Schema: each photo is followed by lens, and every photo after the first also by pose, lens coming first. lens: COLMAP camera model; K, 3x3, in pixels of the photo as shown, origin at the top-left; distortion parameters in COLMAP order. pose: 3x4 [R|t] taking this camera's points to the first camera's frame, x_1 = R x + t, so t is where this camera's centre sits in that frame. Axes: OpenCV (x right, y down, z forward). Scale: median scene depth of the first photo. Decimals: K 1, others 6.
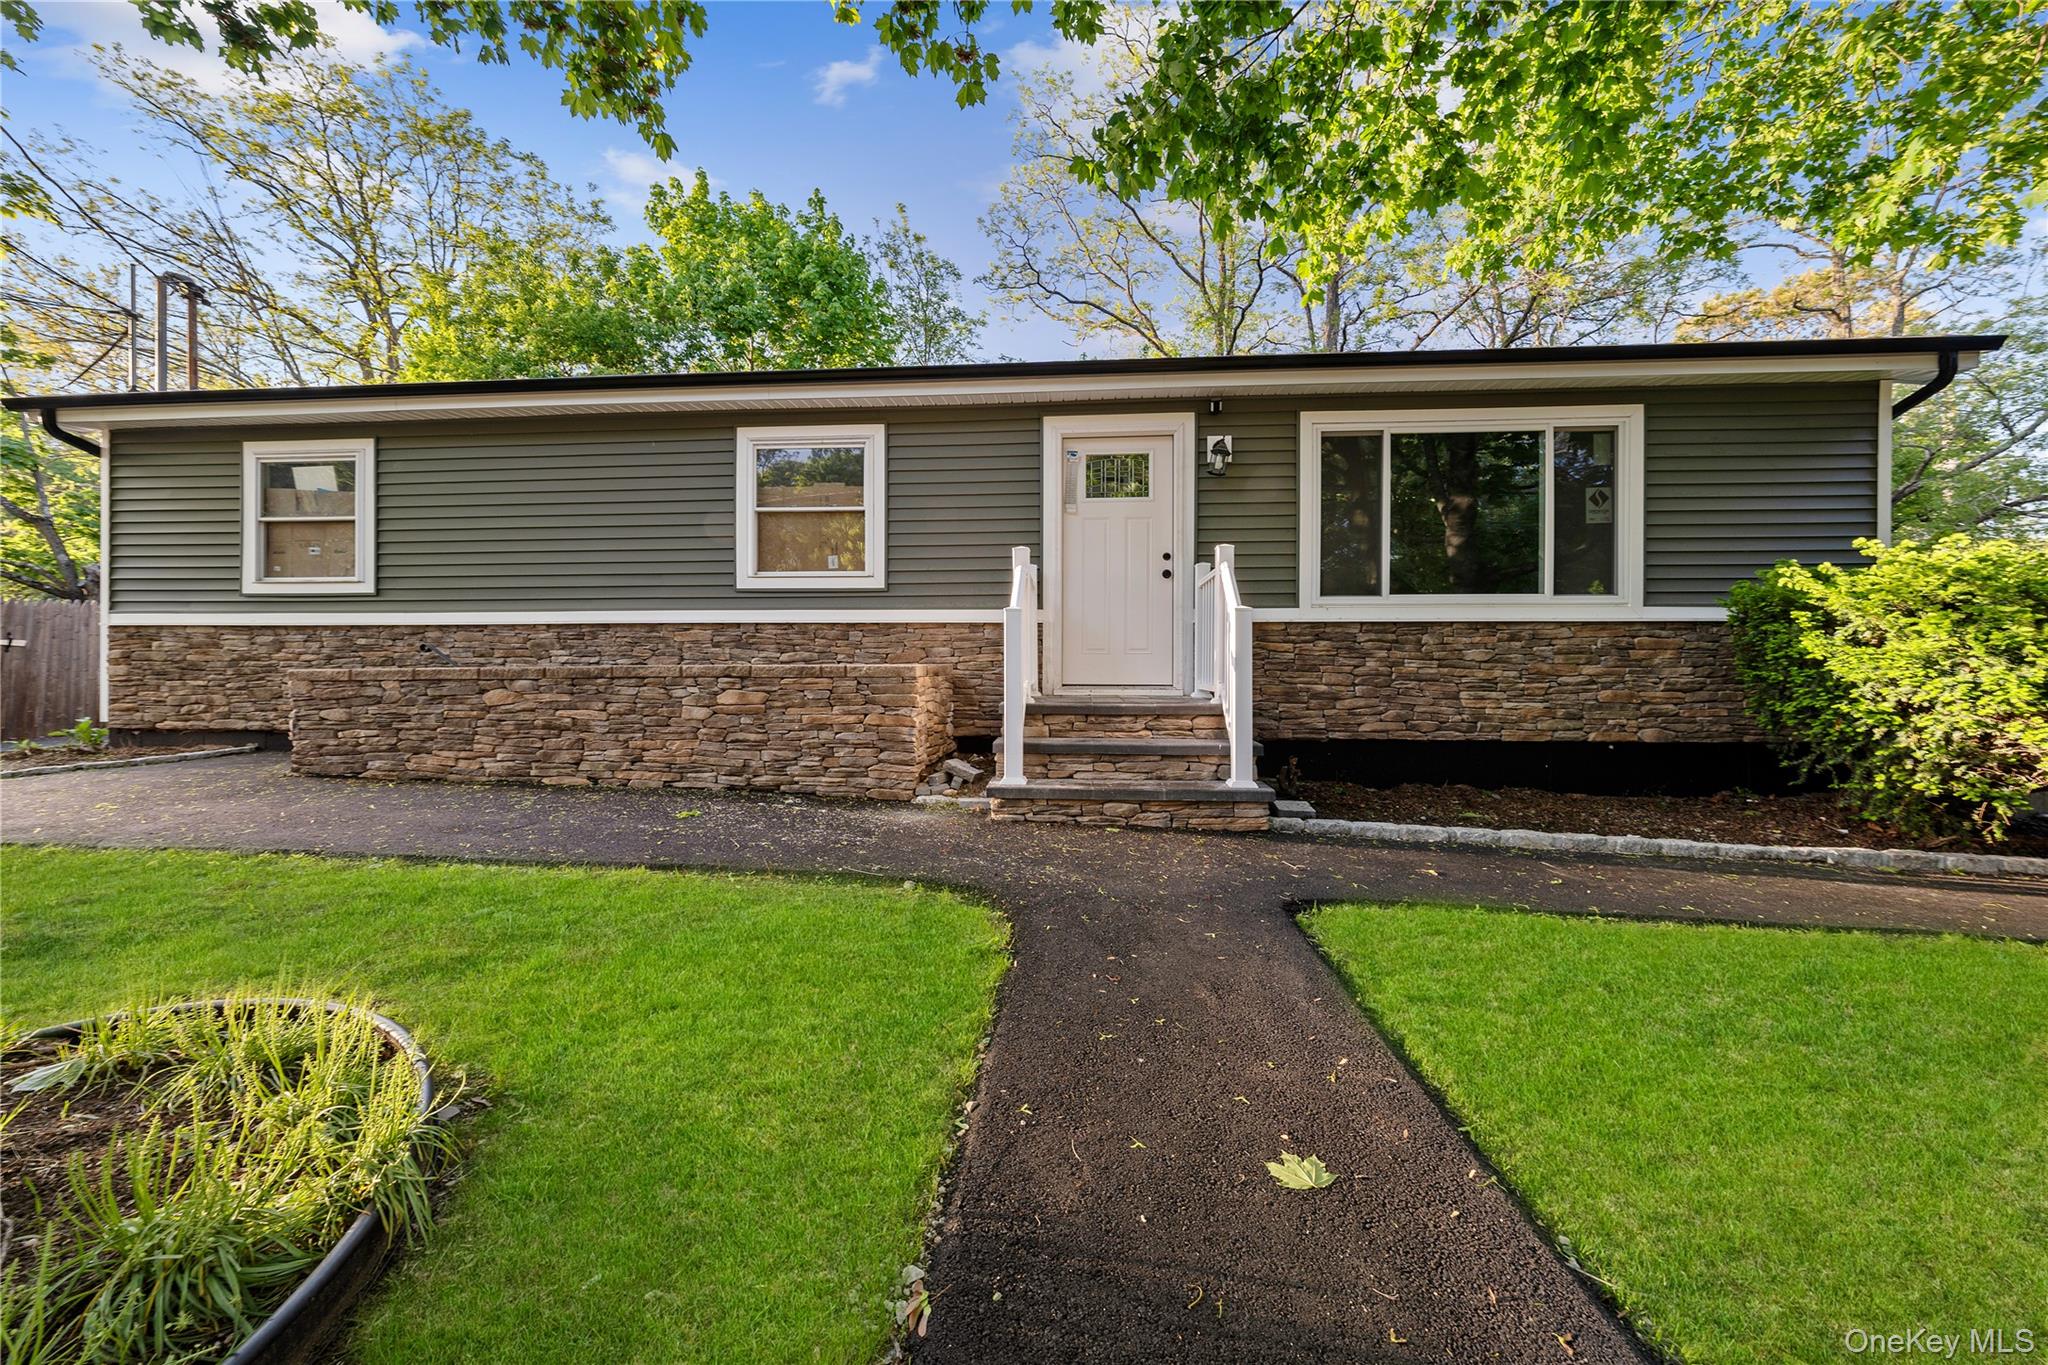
lens RADIAL K [[725.7, 0, 1032.0], [0, 725.7, 671.5], [0, 0, 1]] dist [-0.003755, 0.000512]
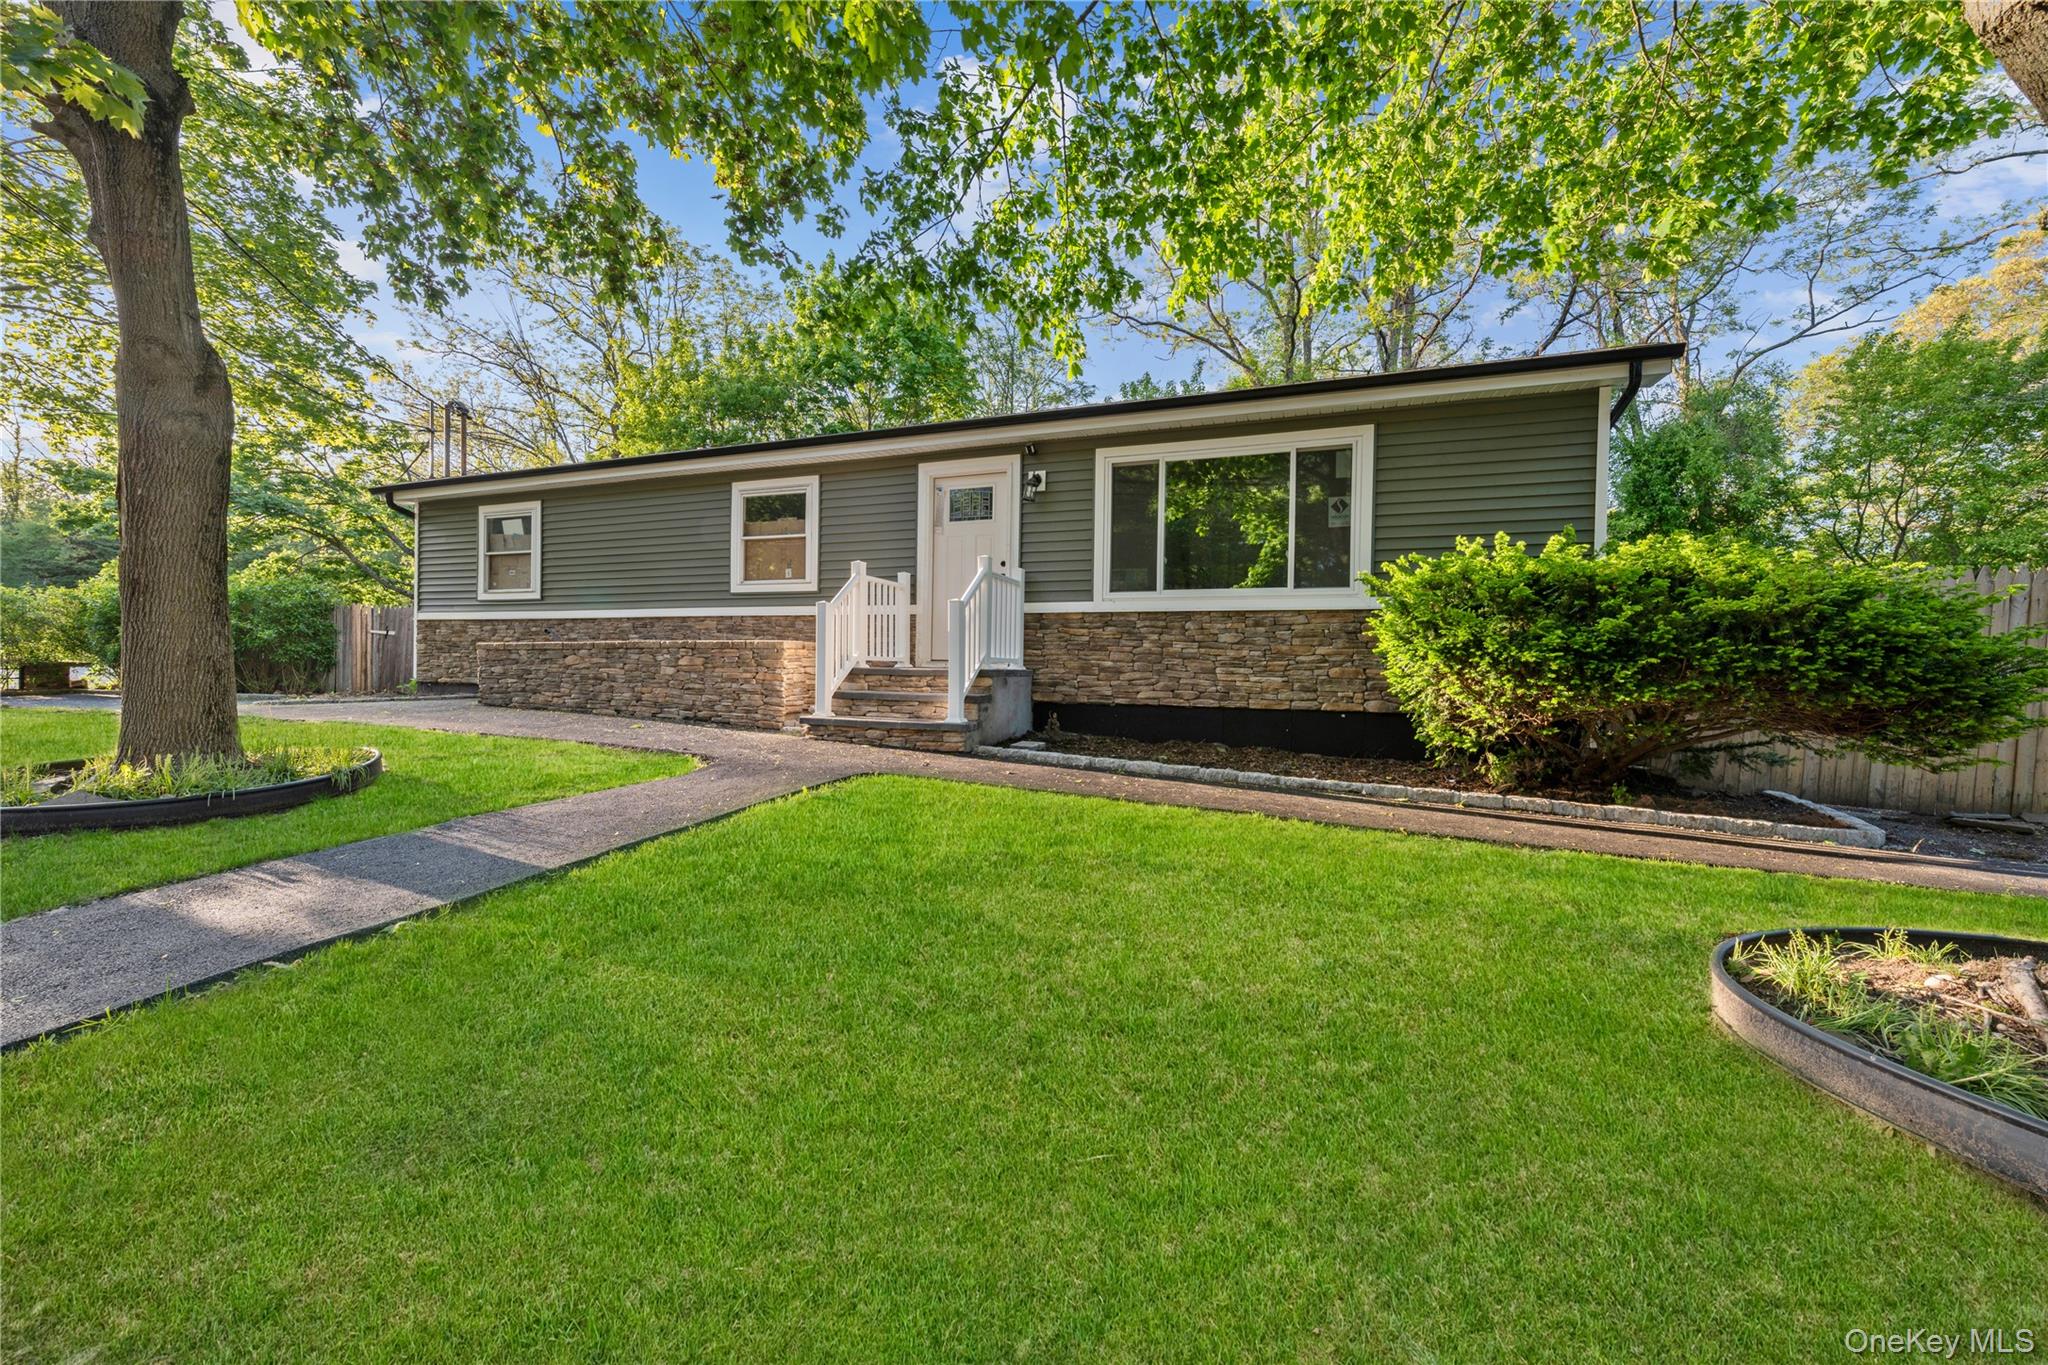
lens RADIAL K [[725.7, 0, 1034.2], [0, 725.7, 680.4], [0, 0, 1]] dist [-0.003755, 0.000512]
pose [[0.965123, 0.017689, -0.261199, 0.582752], [-0.015582, 0.999827, 0.010135, 0.039725], [0.261333, -0.005711, 0.965232, -0.262830]]
